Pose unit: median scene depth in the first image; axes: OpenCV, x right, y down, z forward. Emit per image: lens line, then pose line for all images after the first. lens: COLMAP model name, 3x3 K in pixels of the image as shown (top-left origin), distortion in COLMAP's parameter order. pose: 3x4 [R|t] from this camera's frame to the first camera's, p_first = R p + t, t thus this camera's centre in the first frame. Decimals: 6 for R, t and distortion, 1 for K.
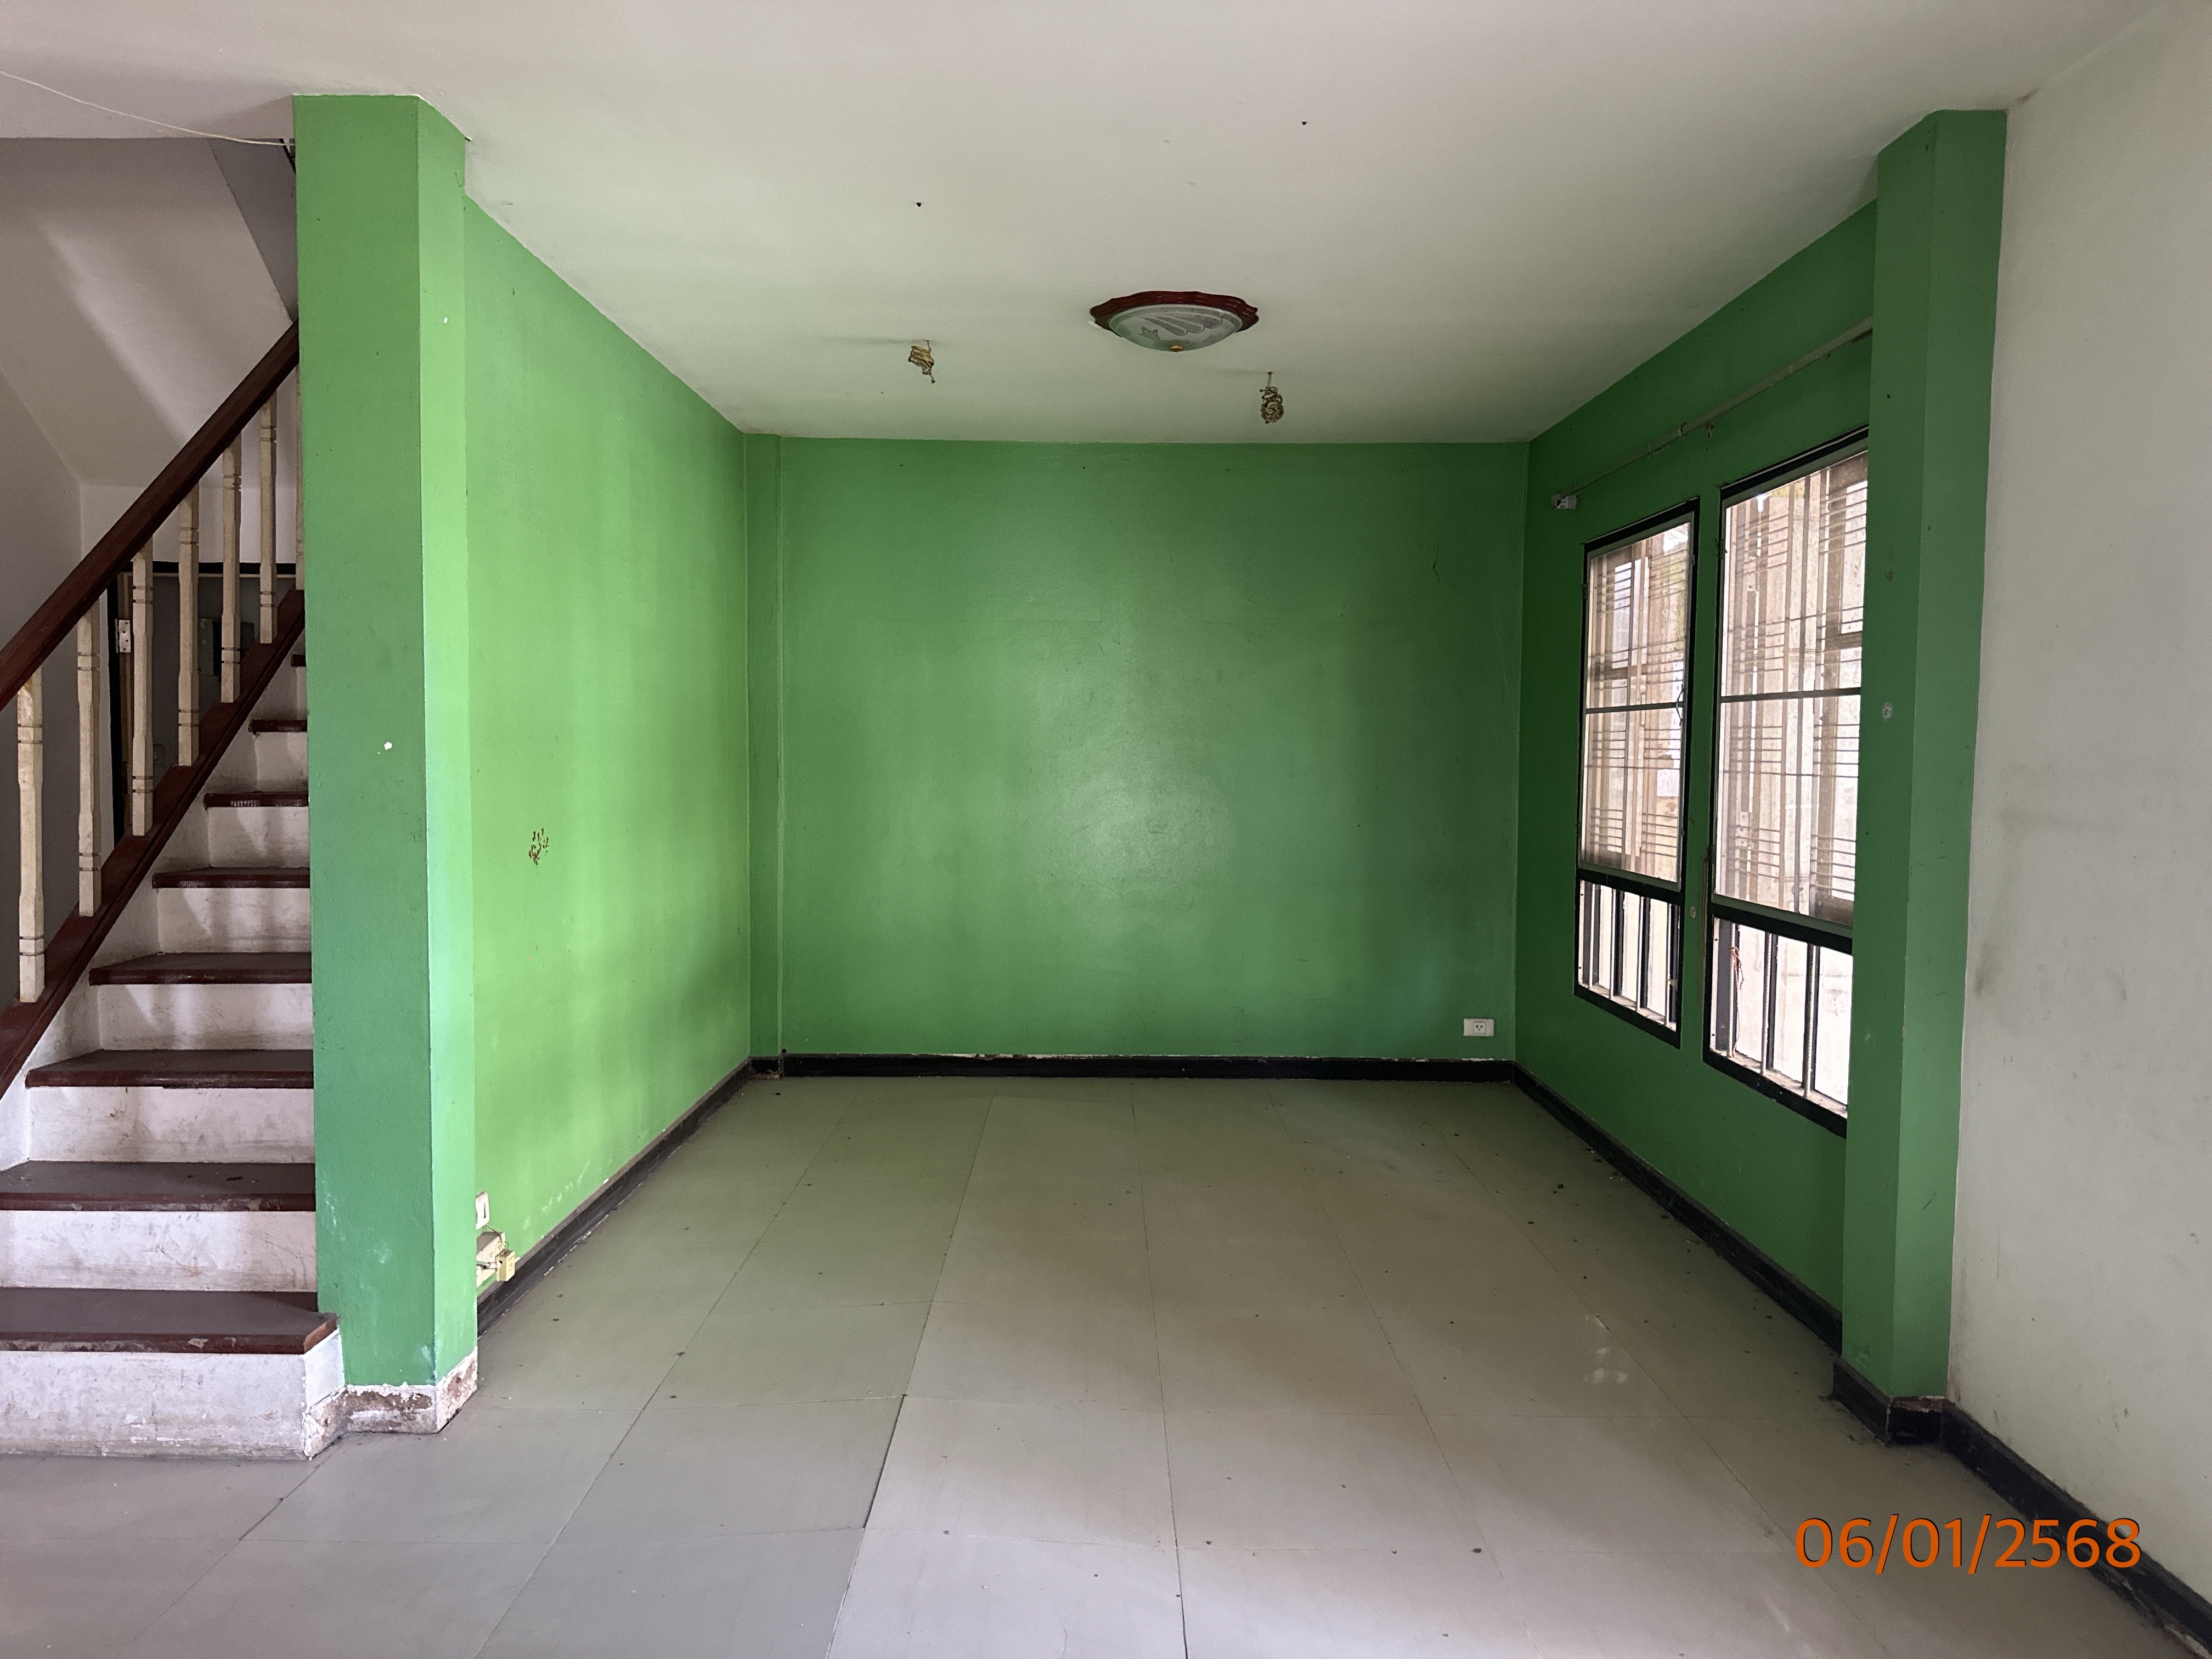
lens RADIAL K [[1557.0, 0, 1104.5], [0, 1557.0, 840.0], [0, 0, 1]] dist [0.002779, -0.010045]
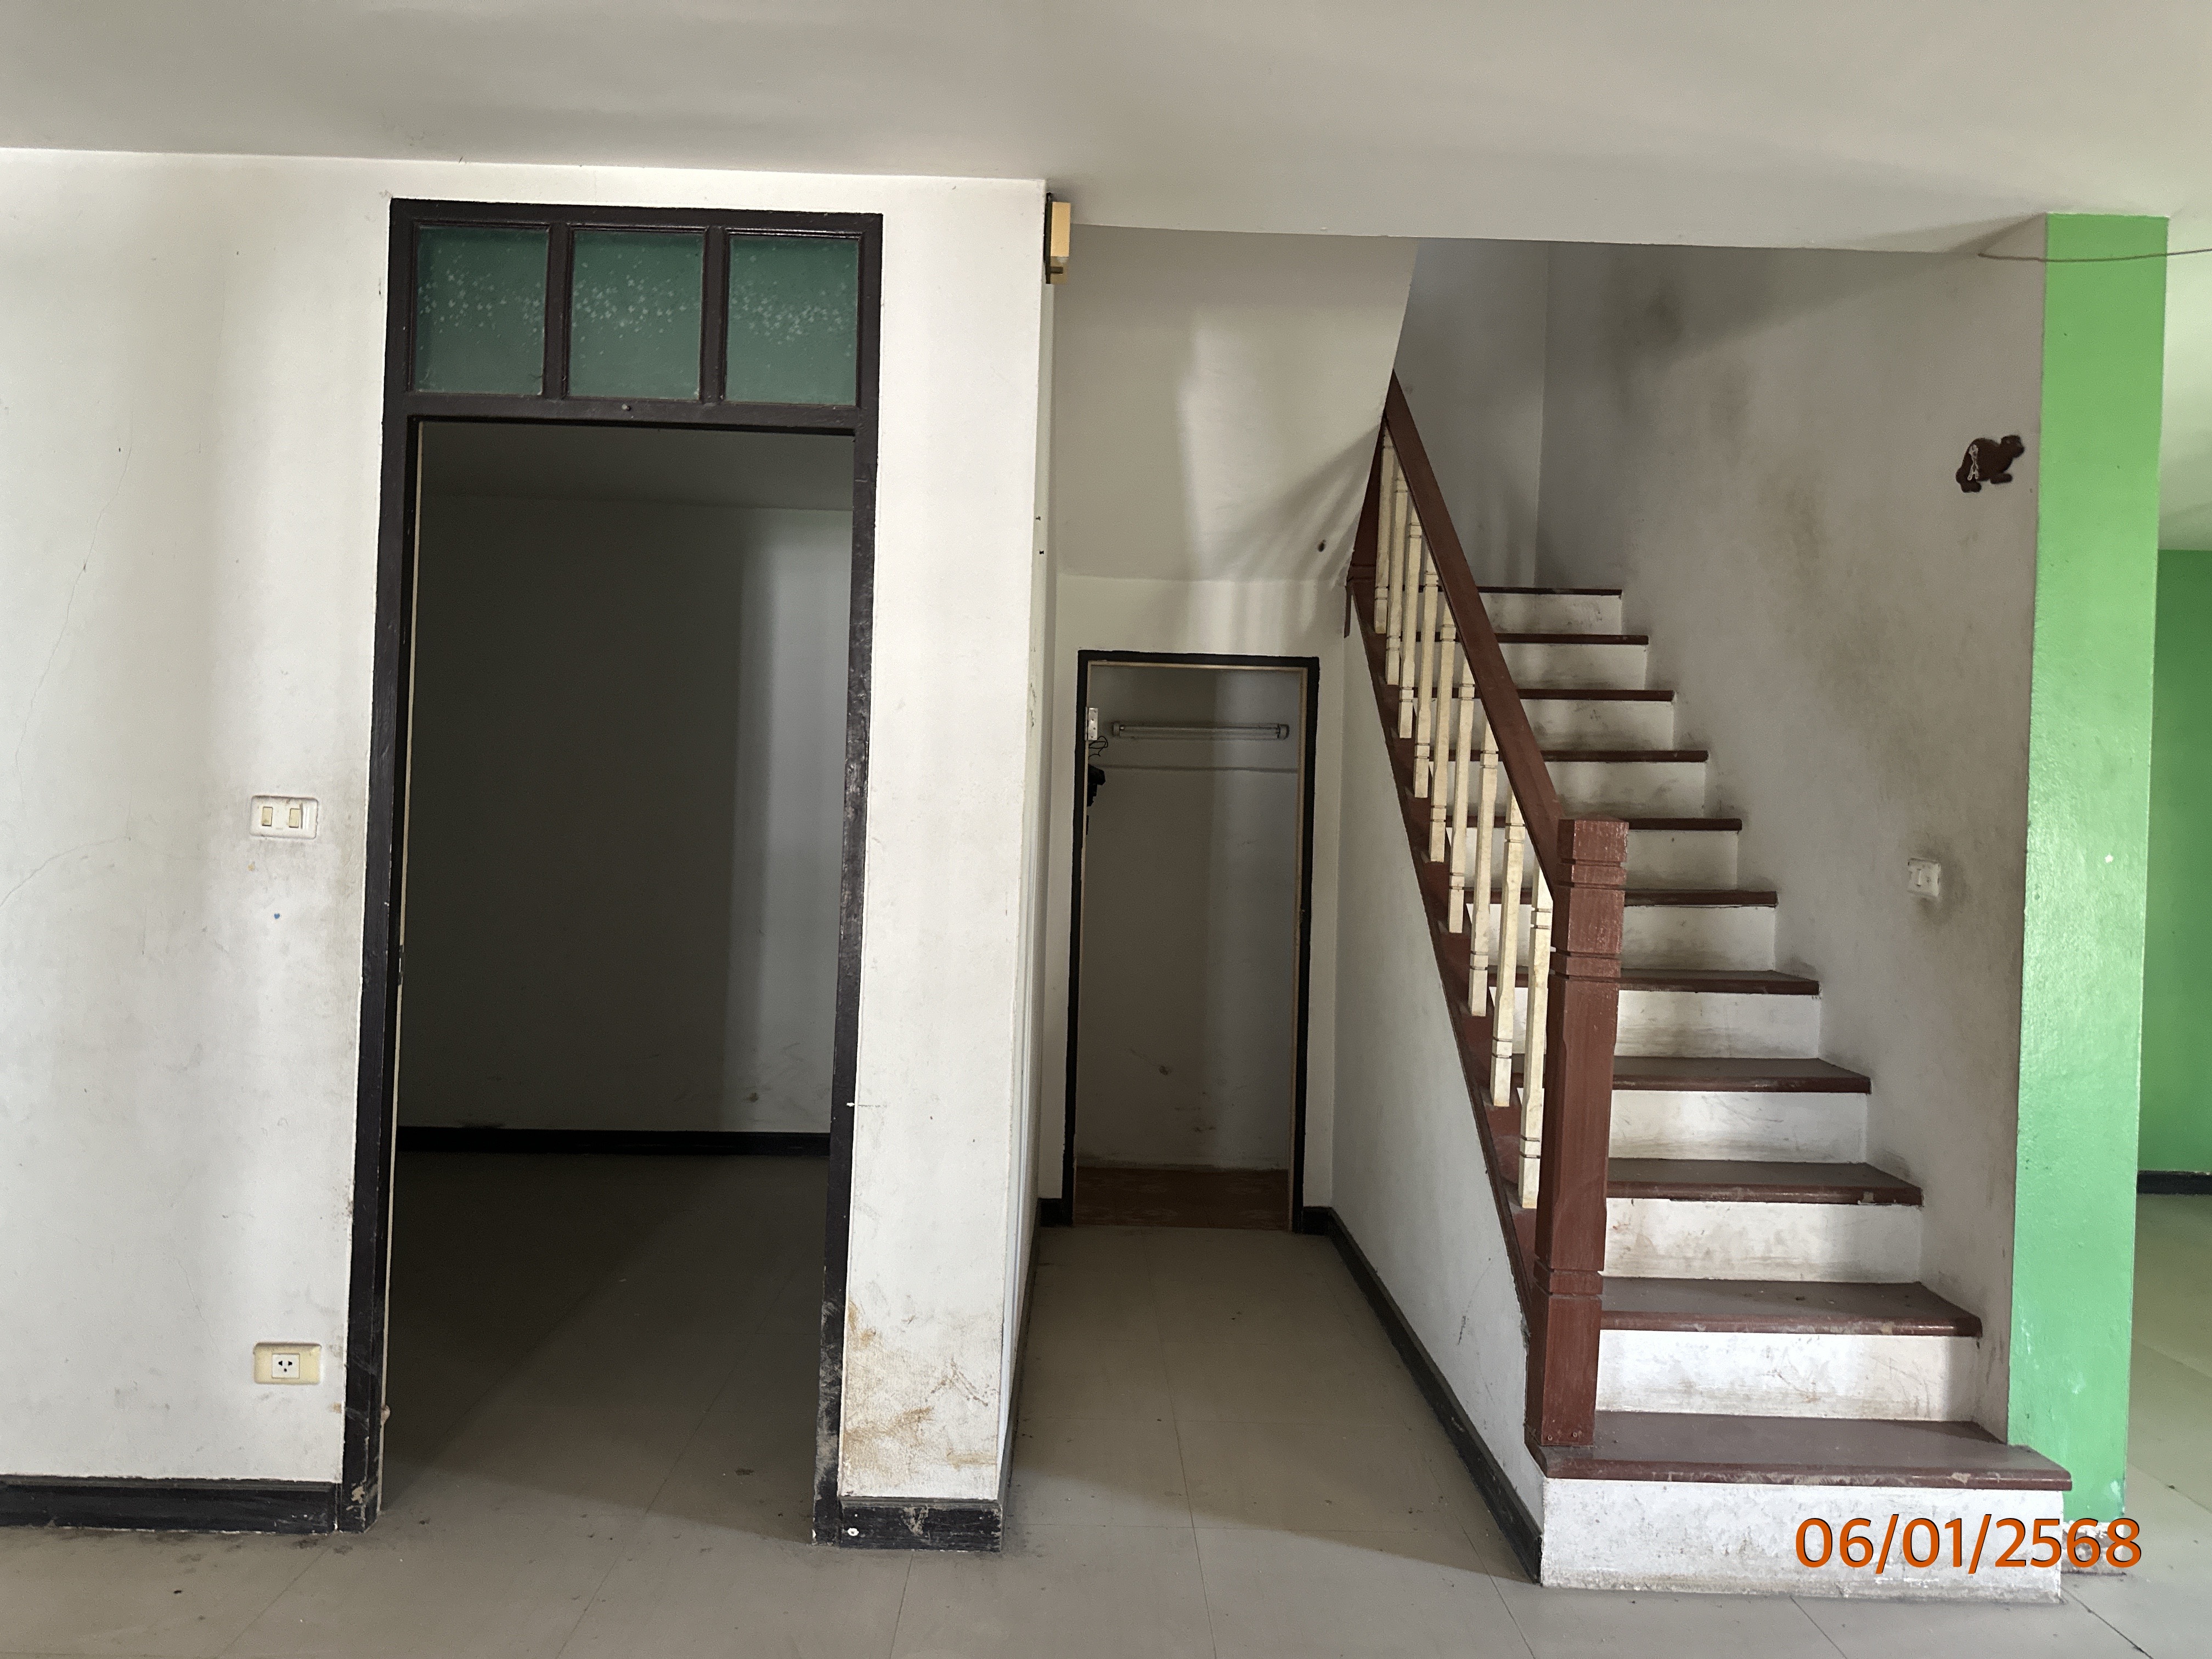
lens RADIAL K [[1557.0, 0, 1106.3], [0, 1557.0, 823.6], [0, 0, 1]] dist [0.002779, -0.010045]
pose [[0.999575, 0.023565, 0.017170, -1.053317], [-0.022452, 0.997802, -0.062343, -0.006673], [-0.018601, 0.061931, 0.997907, 0.026599]]
